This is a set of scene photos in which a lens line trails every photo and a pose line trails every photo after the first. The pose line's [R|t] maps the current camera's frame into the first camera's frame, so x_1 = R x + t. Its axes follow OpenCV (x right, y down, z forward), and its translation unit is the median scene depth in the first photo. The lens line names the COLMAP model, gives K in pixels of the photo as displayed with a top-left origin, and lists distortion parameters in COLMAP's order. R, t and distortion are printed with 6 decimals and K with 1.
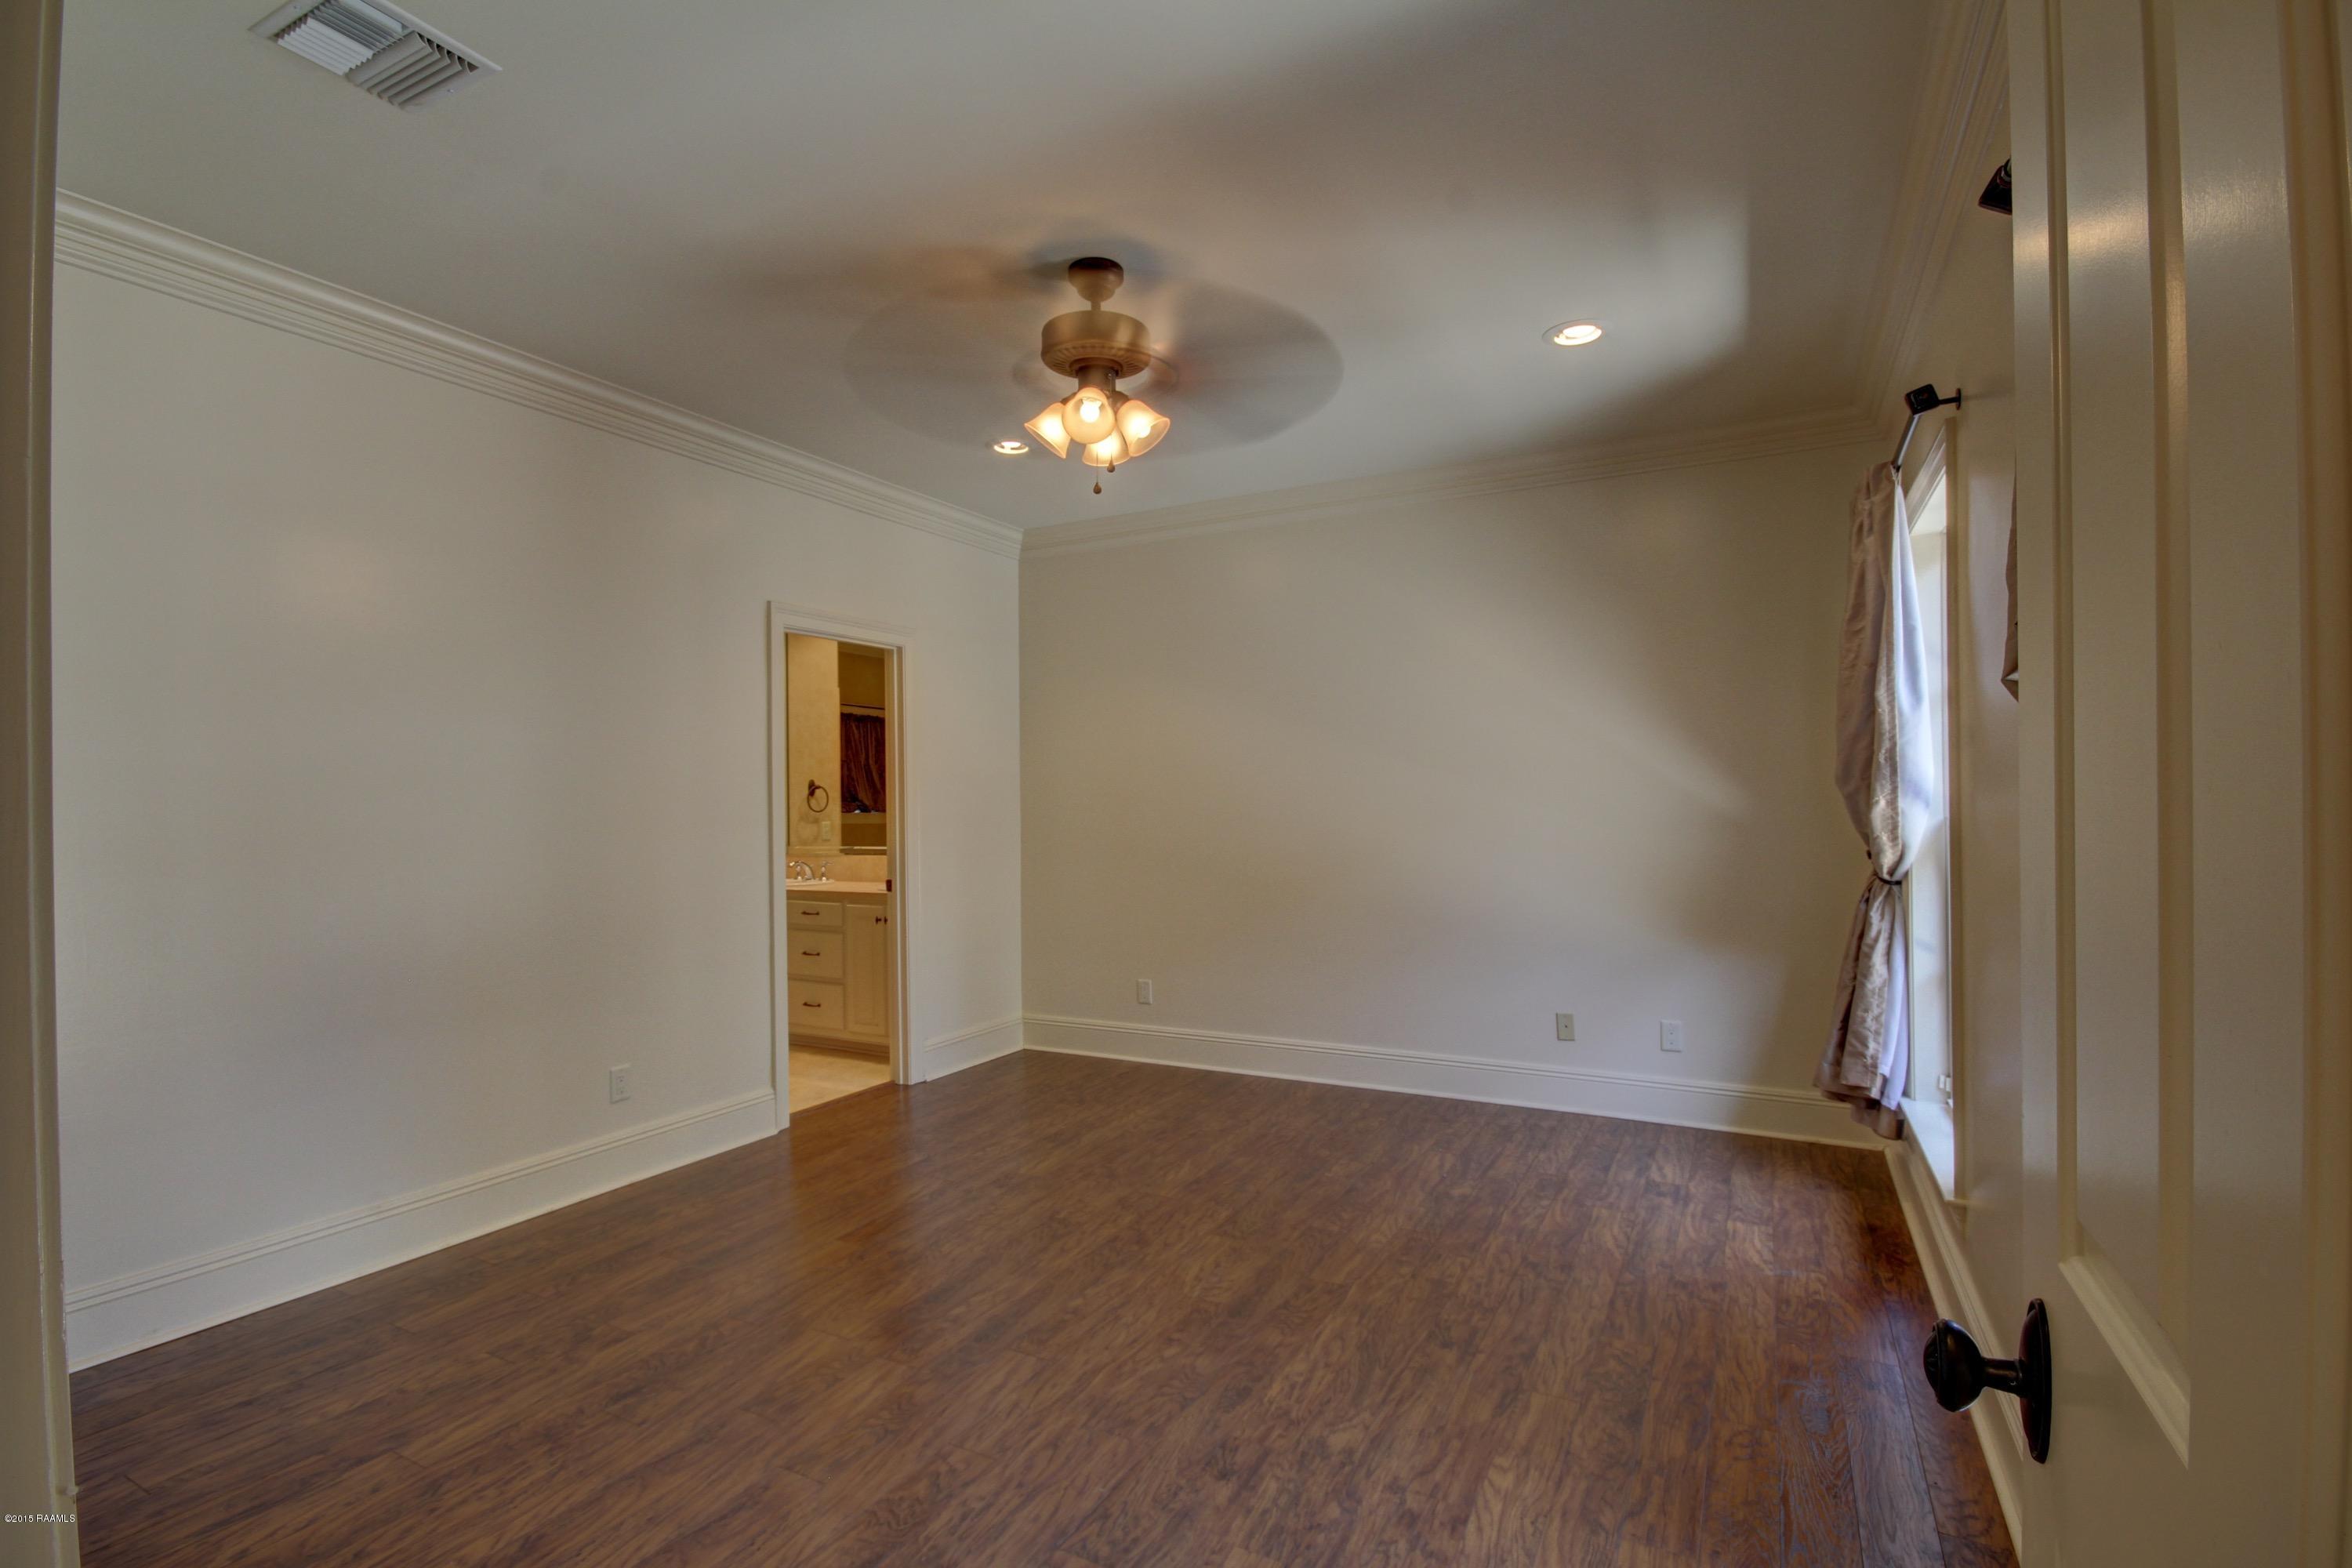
lens RADIAL K [[1100.1, 0, 1170.4], [0, 1100.1, 798.5], [0, 0, 1]] dist [0.008615, -0.009285]
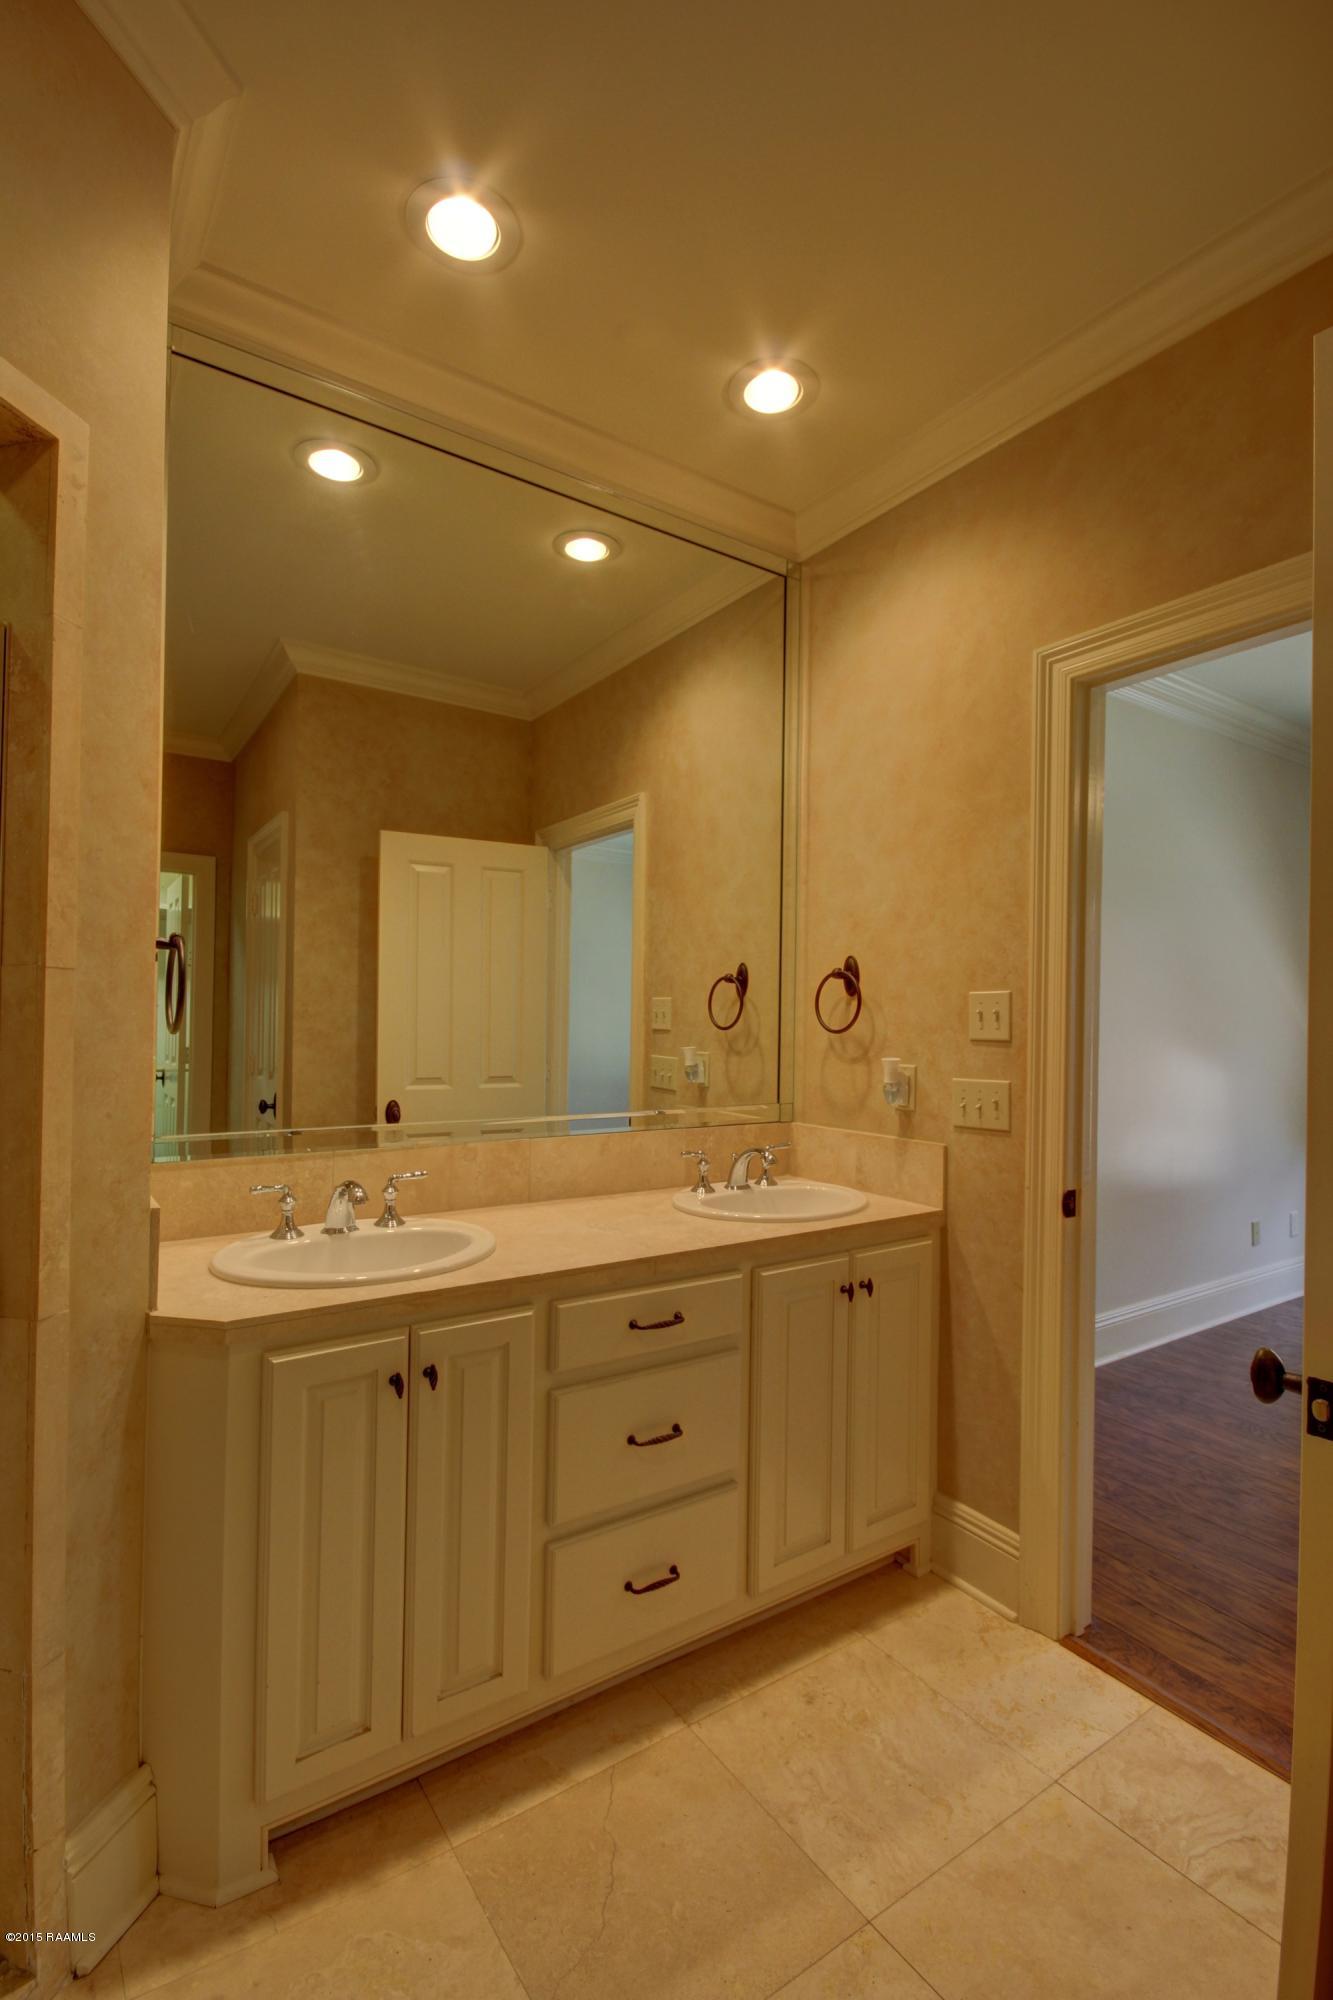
lens RADIAL K [[935.4, 0, 676.6], [0, 935.4, 1009.7], [0, 0, 1]] dist [0.008615, -0.009285]
pose [[0.457649, 0.024725, 0.888789, -0.877255], [-0.025117, 0.999574, -0.014875, 0.011468], [-0.888778, -0.015516, 0.458075, 1.260797]]
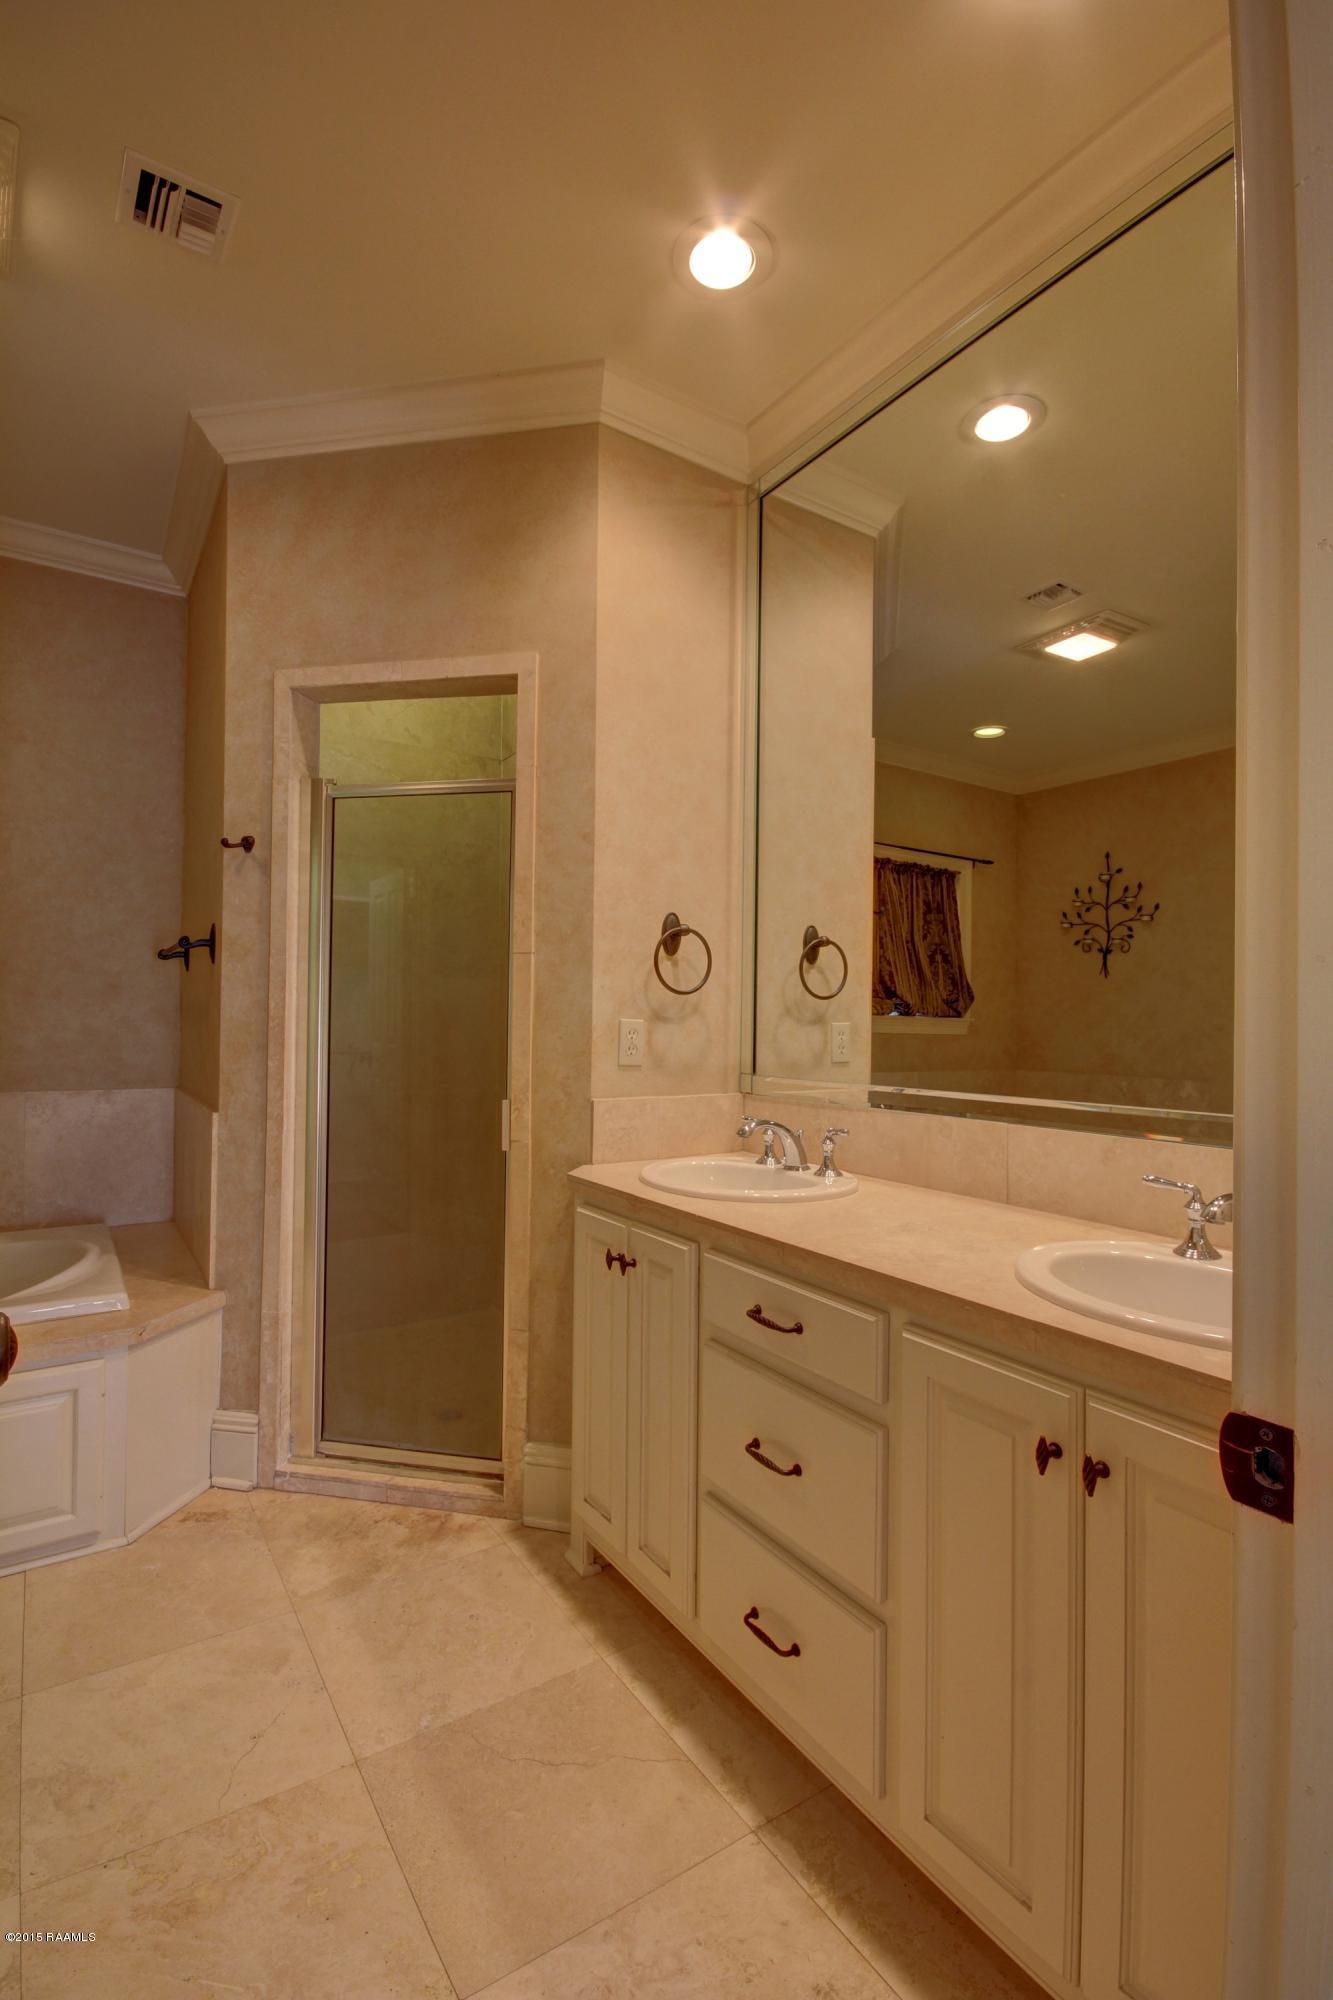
lens RADIAL K [[935.4, 0, 676.6], [0, 935.4, 1009.7], [0, 0, 1]] dist [0.008615, -0.009285]
pose [[0.882029, 0.014936, -0.470958, -0.342577], [-0.018333, 0.999828, -0.002625, 0.032494], [0.470838, 0.010949, 0.882152, 1.124399]]
